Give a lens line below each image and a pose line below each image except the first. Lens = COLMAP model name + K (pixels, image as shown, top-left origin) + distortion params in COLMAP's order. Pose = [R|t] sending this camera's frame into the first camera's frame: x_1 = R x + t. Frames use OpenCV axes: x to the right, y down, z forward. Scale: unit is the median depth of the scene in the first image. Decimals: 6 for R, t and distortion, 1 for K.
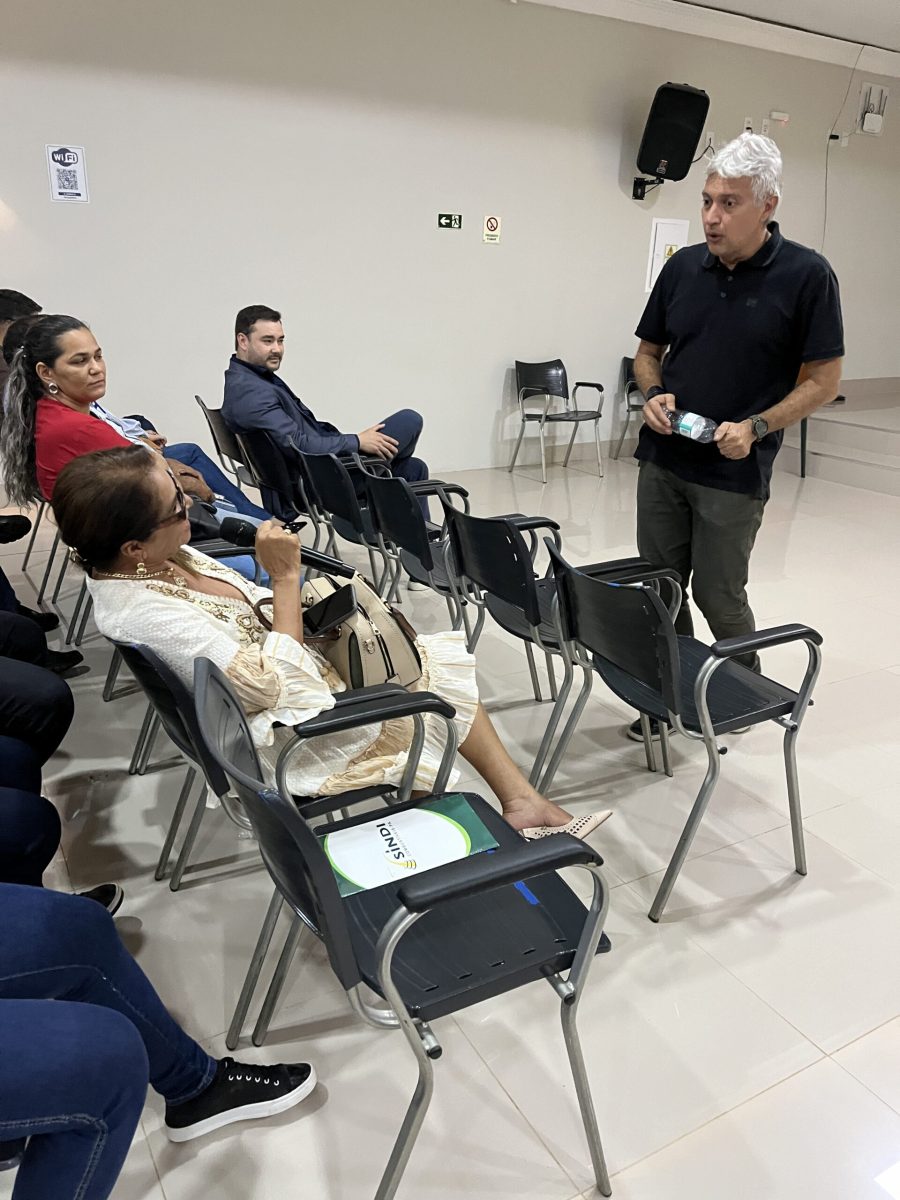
lens RADIAL K [[880.7, 0, 450.0], [0, 880.7, 600.0], [0, 0, 1]] dist [0.077088, -0.086533]
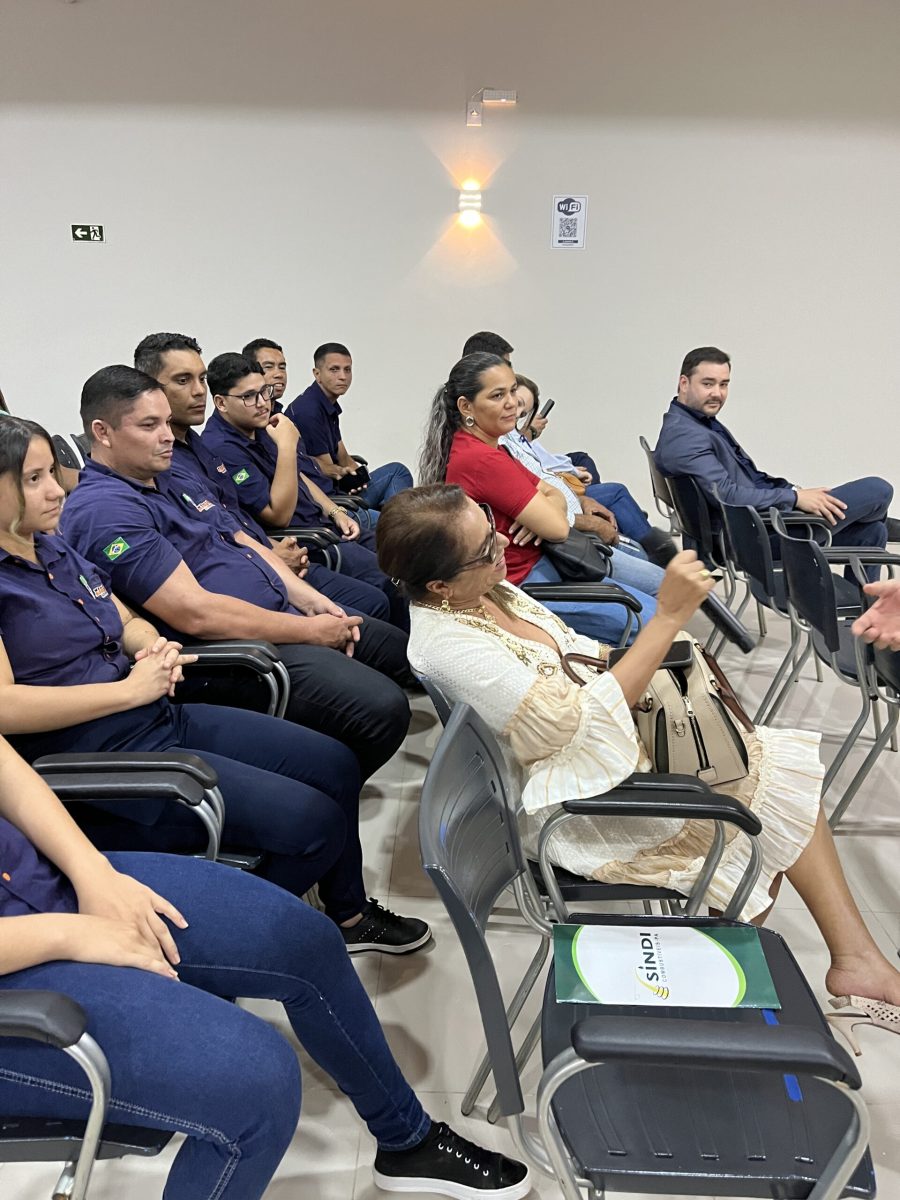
lens RADIAL K [[906.4, 0, 476.6], [0, 906.4, 598.7], [0, 0, 1]] dist [0.034671, 0.001295]
pose [[0.874068, 0.154811, -0.460477, 0.092488], [-0.177594, 0.984084, -0.006260, -0.023794], [0.452179, 0.087249, 0.887650, 0.066227]]
